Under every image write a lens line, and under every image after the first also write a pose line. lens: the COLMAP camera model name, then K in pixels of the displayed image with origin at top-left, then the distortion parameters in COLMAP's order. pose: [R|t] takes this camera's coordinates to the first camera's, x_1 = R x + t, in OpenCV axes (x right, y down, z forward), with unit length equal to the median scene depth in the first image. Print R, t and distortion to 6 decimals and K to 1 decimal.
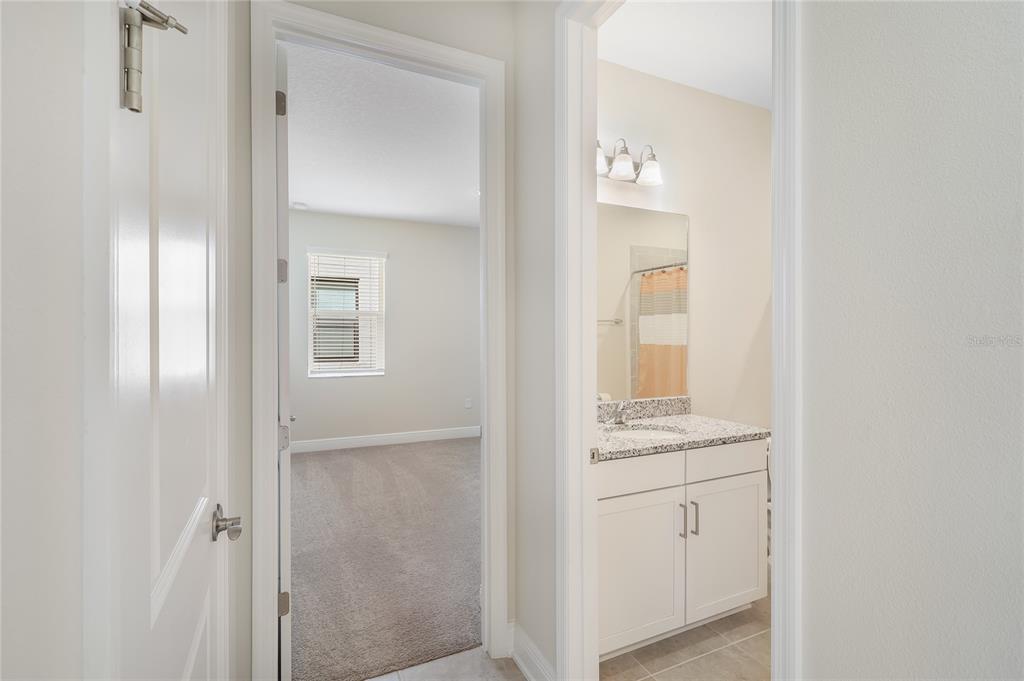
lens RADIAL K [[483.0, 0, 506.5], [0, 483.0, 340.0], [0, 0, 1]] dist [-0.001832, 0.003943]
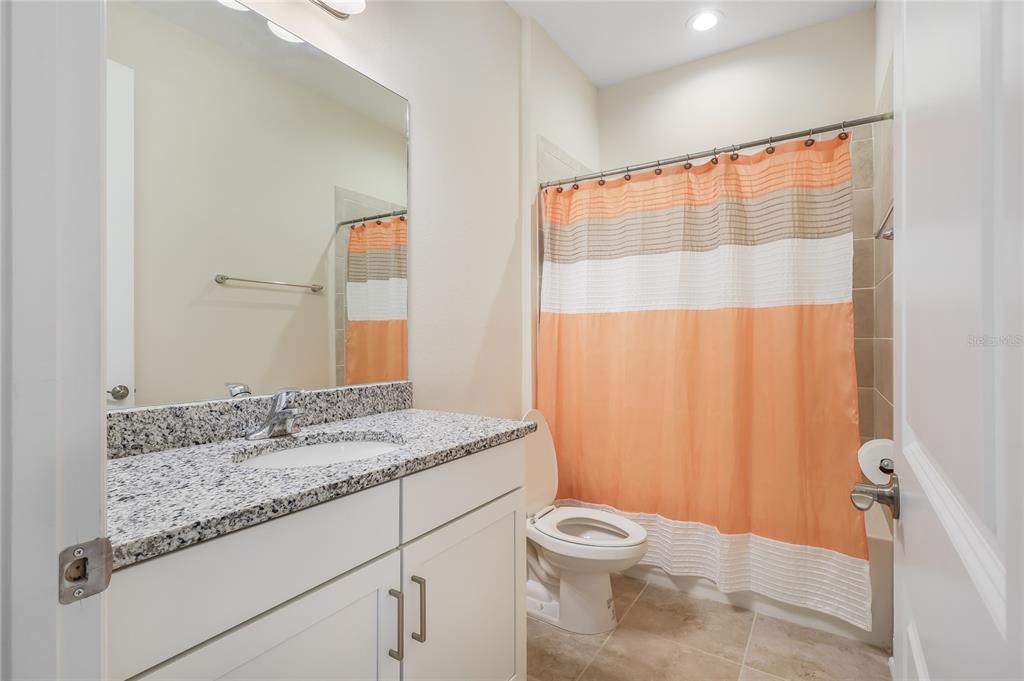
lens RADIAL K [[483.0, 0, 510.8], [0, 483.0, 340.9], [0, 0, 1]] dist [-0.001832, 0.003943]
pose [[0.847407, -0.000953, 0.530942, 0.165952], [0.002919, 0.999992, -0.002864, 0.072246], [-0.530935, 0.003977, 0.847403, 0.423103]]
